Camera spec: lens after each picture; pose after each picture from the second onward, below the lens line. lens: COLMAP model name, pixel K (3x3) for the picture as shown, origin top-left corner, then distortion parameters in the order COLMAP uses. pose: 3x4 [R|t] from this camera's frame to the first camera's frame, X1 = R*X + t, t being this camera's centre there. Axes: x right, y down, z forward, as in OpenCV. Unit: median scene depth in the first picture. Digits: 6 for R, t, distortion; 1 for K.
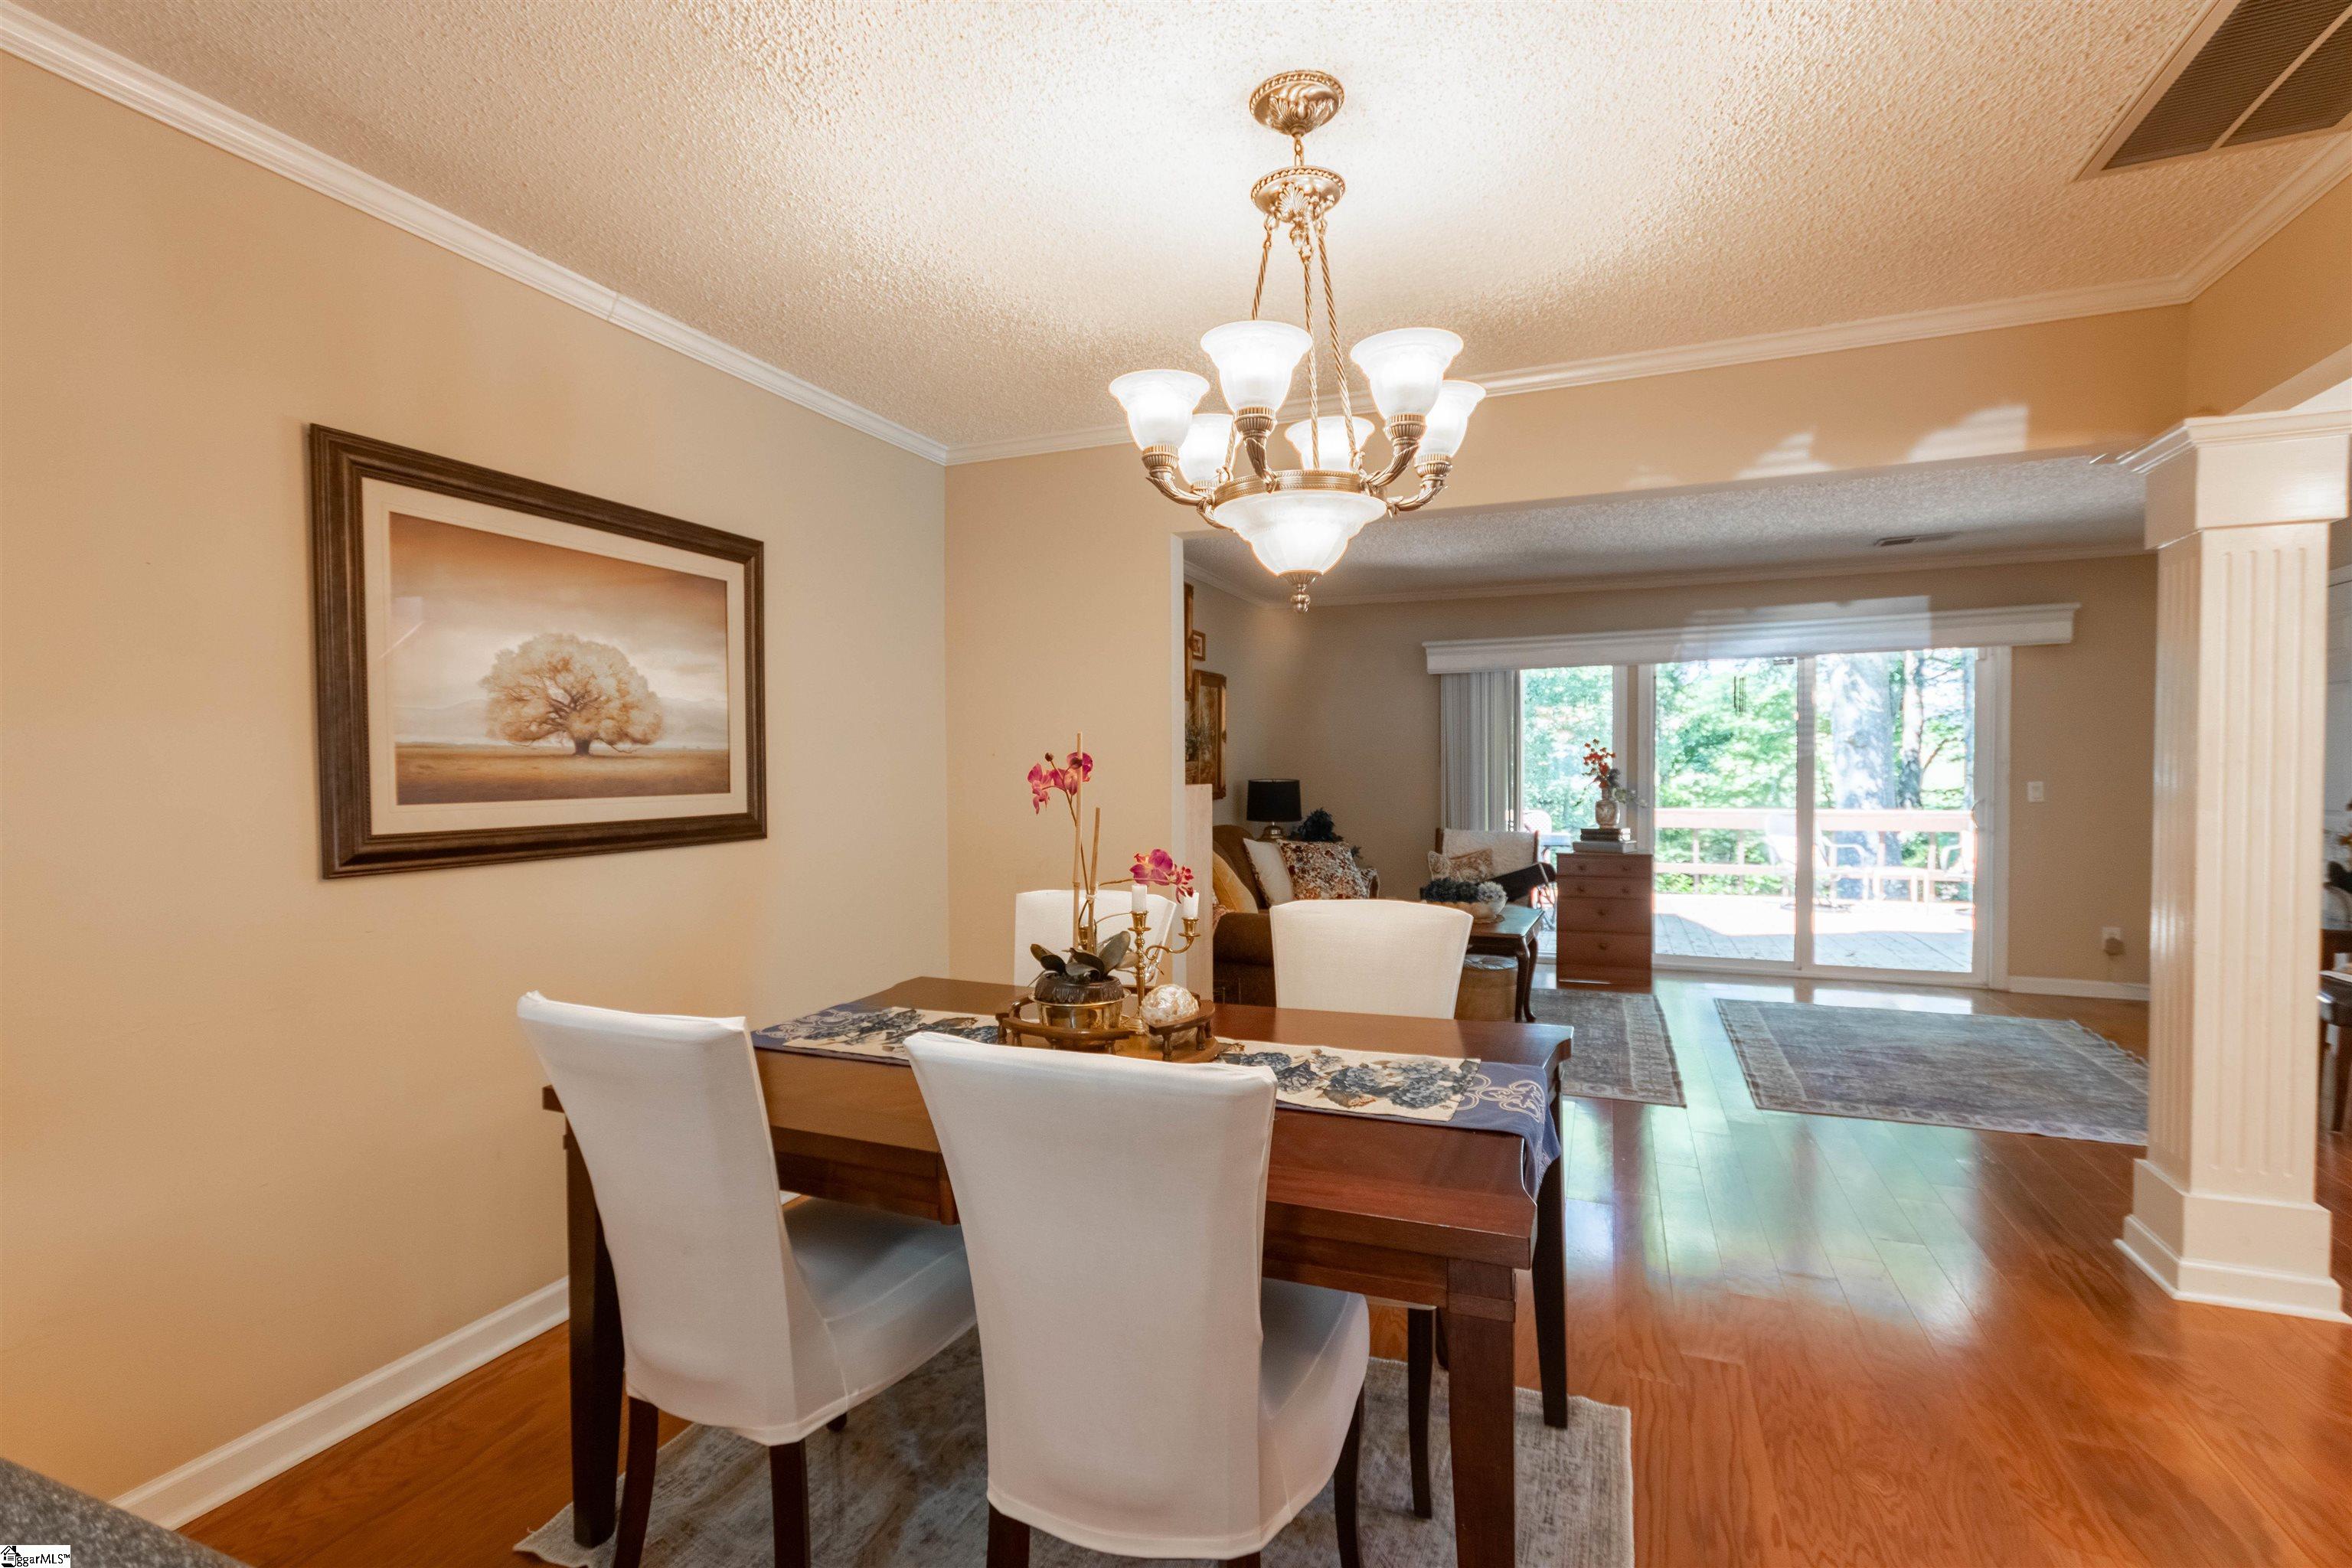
lens RADIAL K [[1108.7, 0, 1145.8], [0, 1108.7, 797.7], [0, 0, 1]] dist [0.004606, 0.000362]
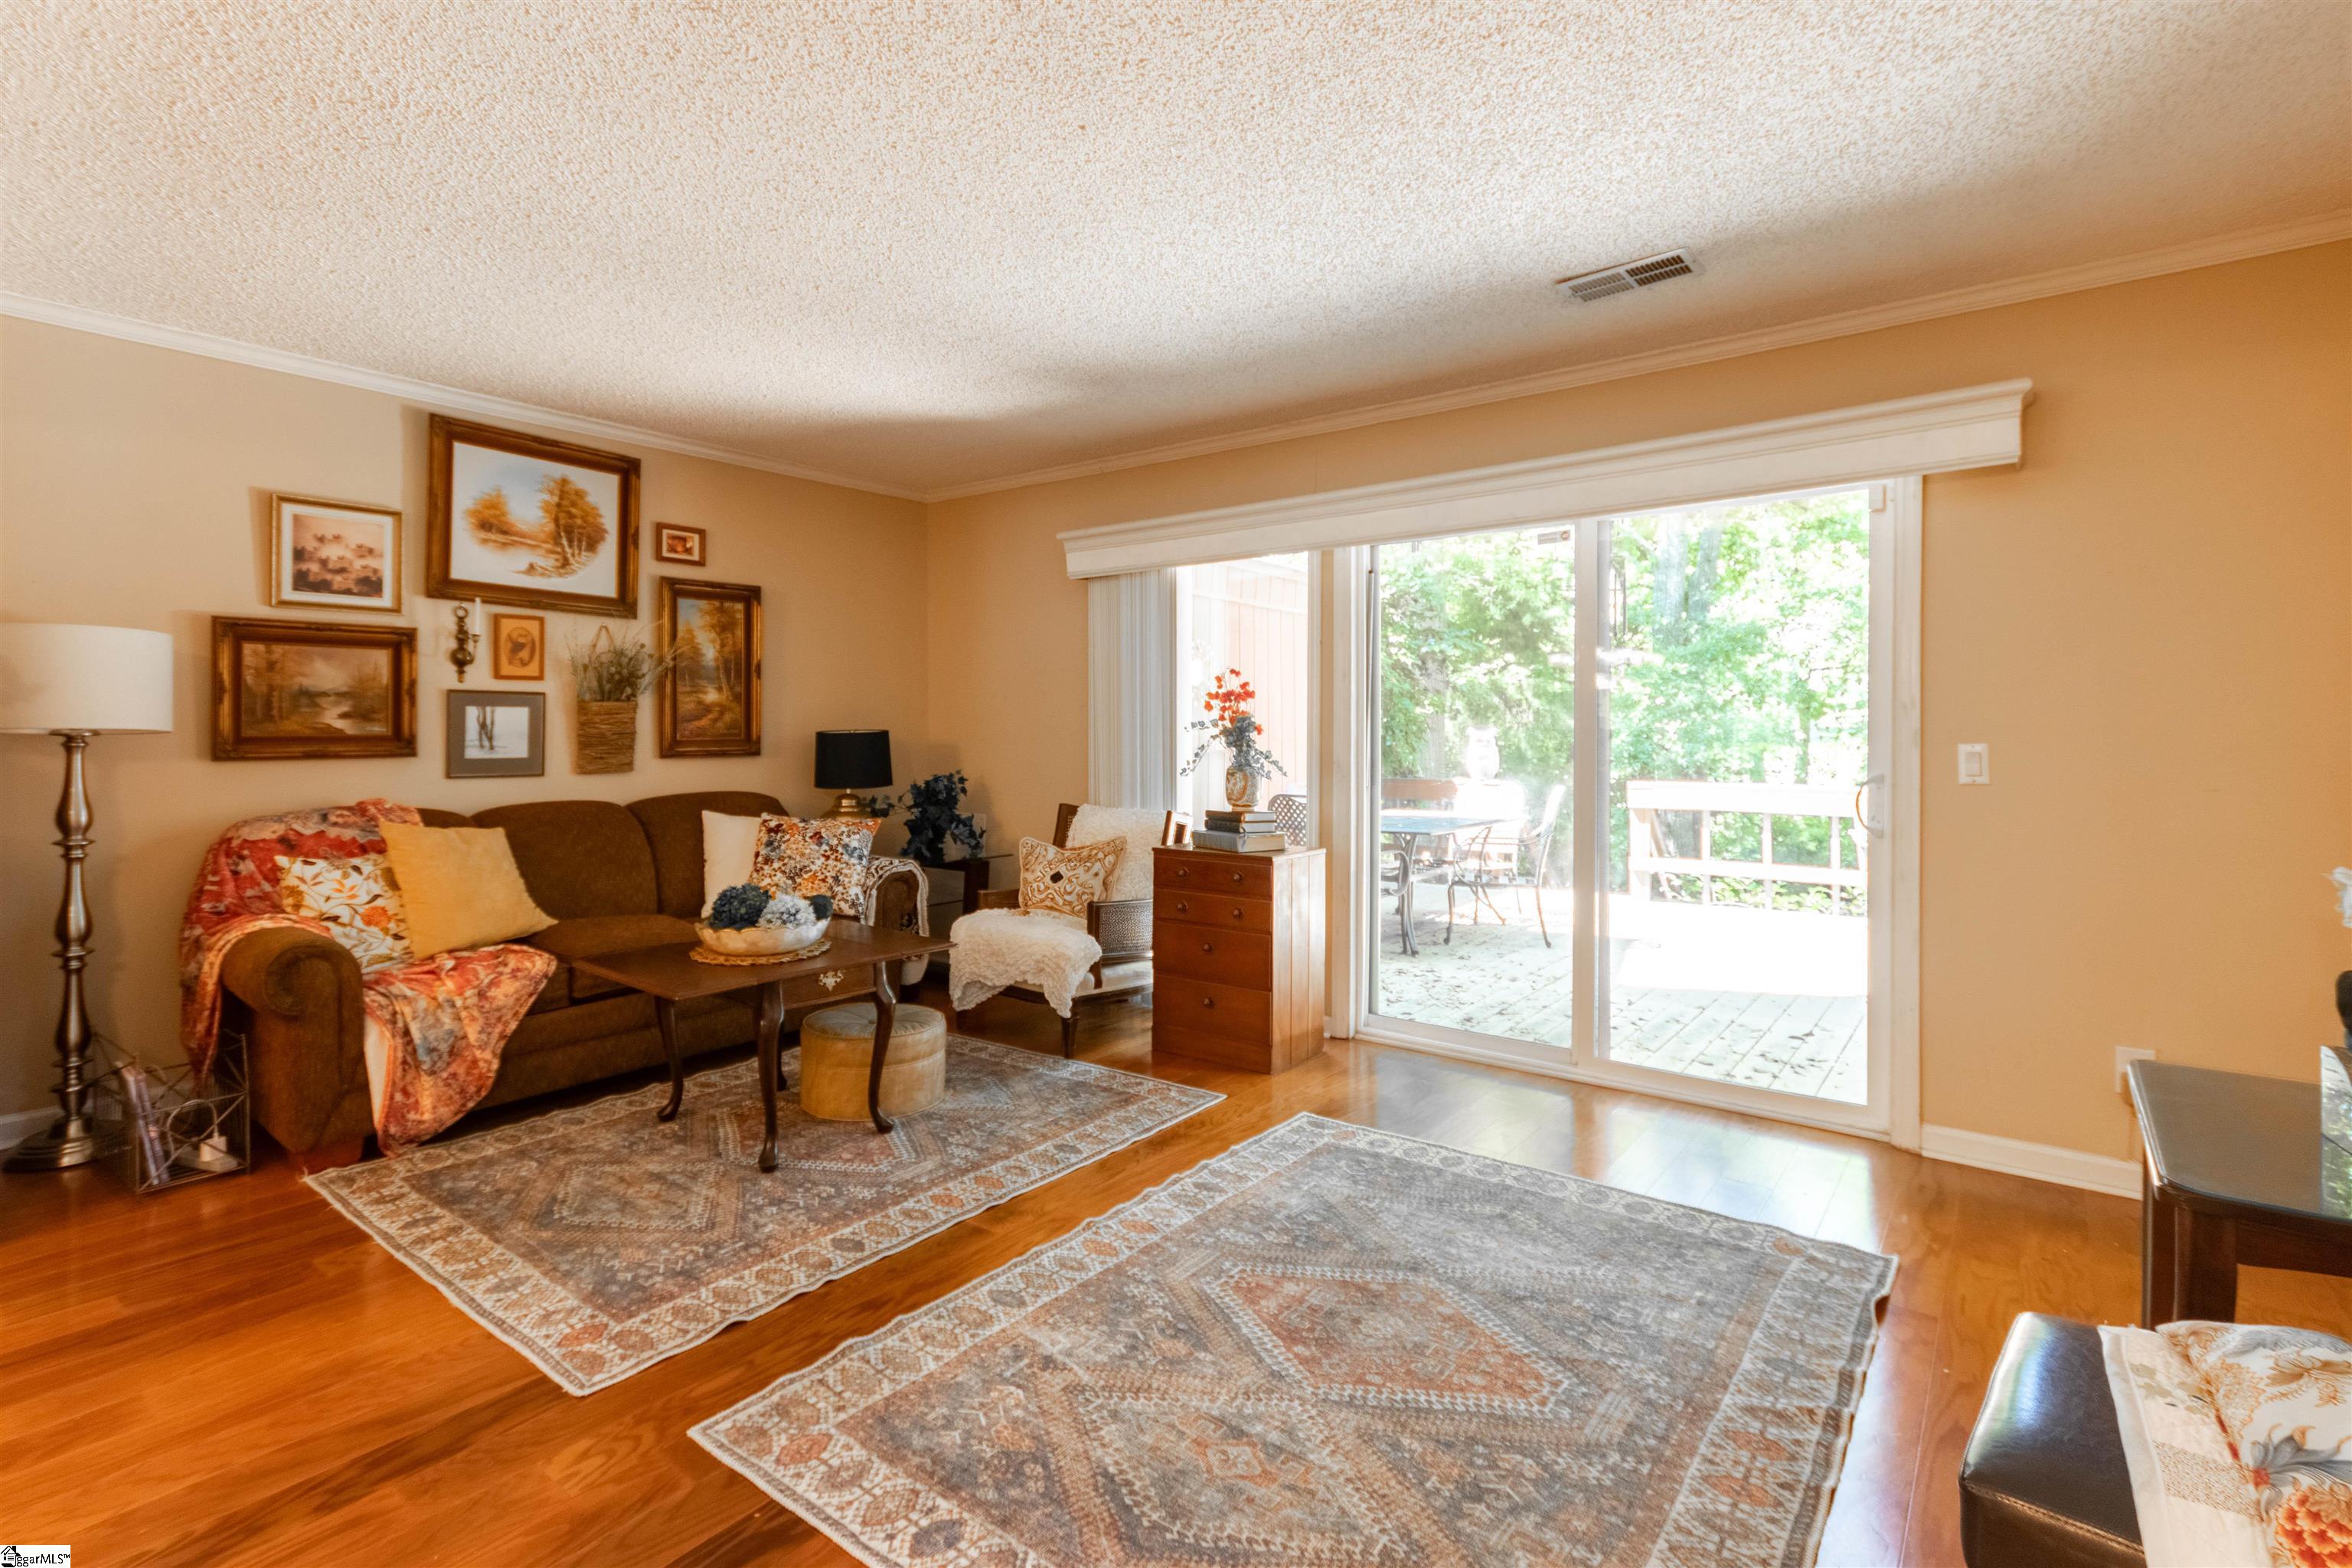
lens RADIAL K [[1108.7, 0, 1203.3], [0, 1108.7, 728.1], [0, 0, 1]] dist [0.004606, 0.000362]
pose [[0.960135, 0.007746, -0.279431, 0.551172], [-0.015637, 0.999539, -0.026023, -0.002513], [0.279101, 0.029355, 0.959813, 0.380752]]
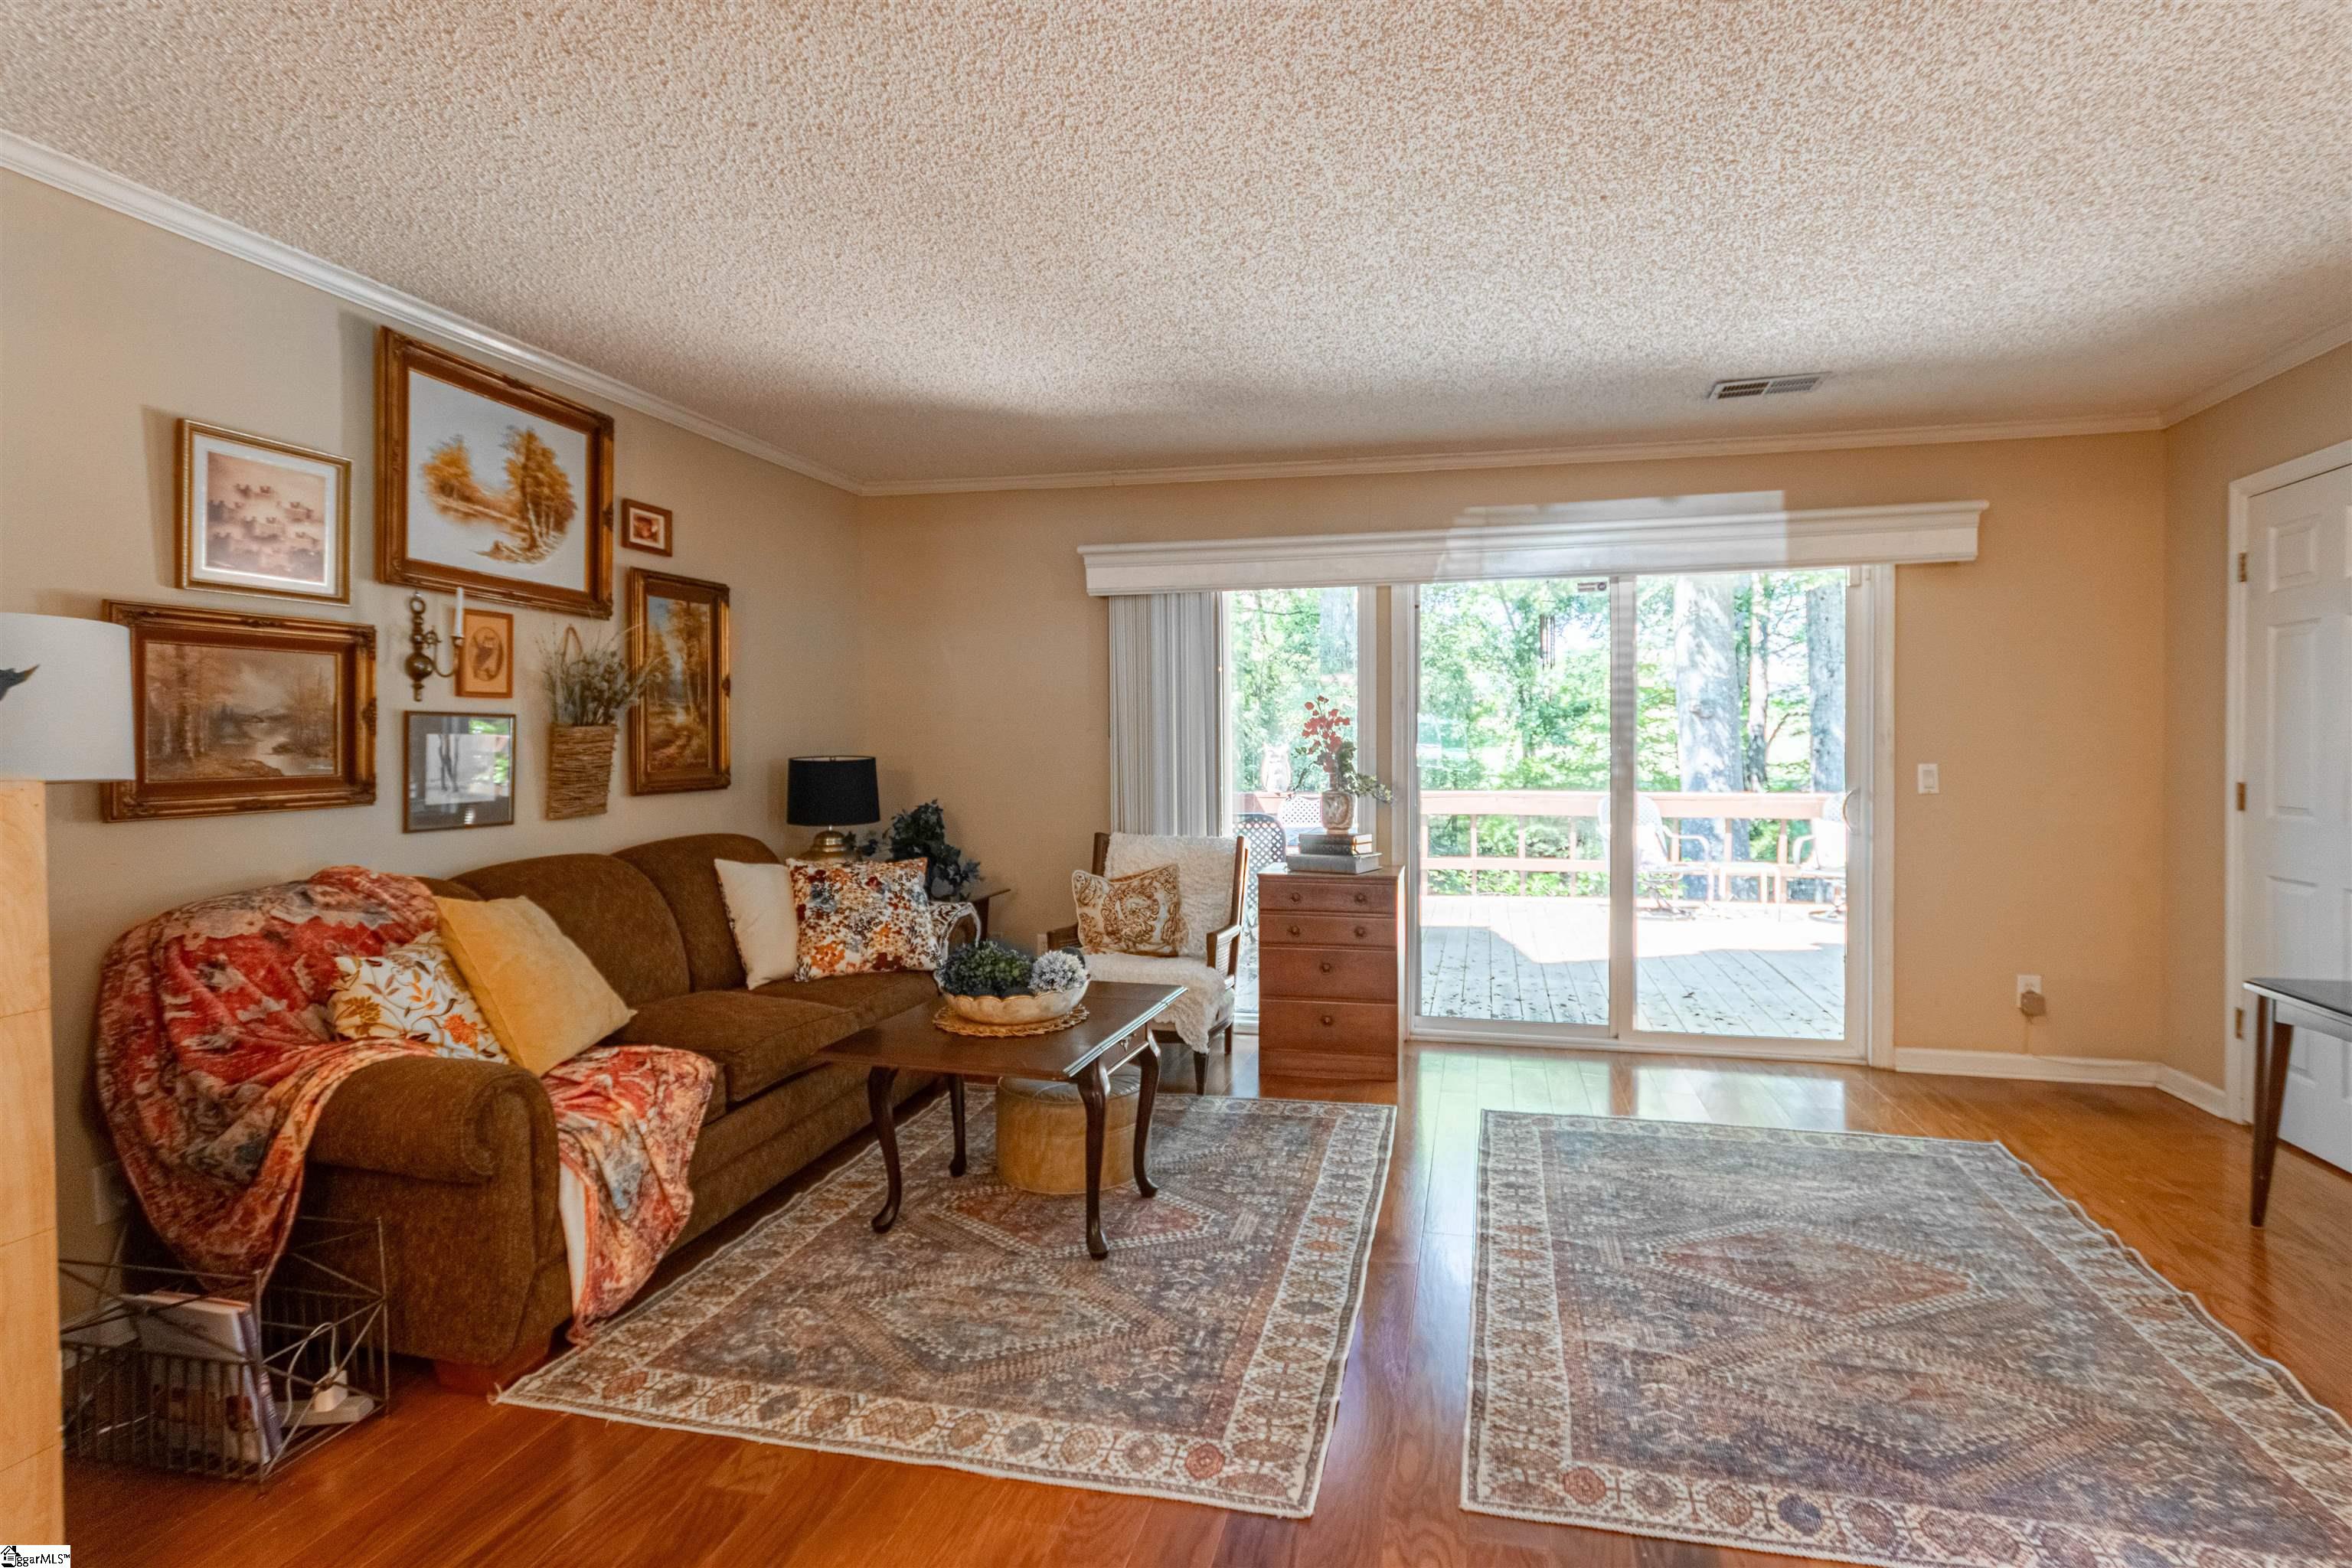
lens RADIAL K [[1108.7, 0, 1238.2], [0, 1108.7, 749.8], [0, 0, 1]] dist [0.004606, 0.000362]
pose [[0.986210, 0.003491, 0.165464, 0.242817], [-0.000581, 0.999844, -0.017635, -0.009758], [-0.165500, 0.017296, 0.986058, 0.358629]]
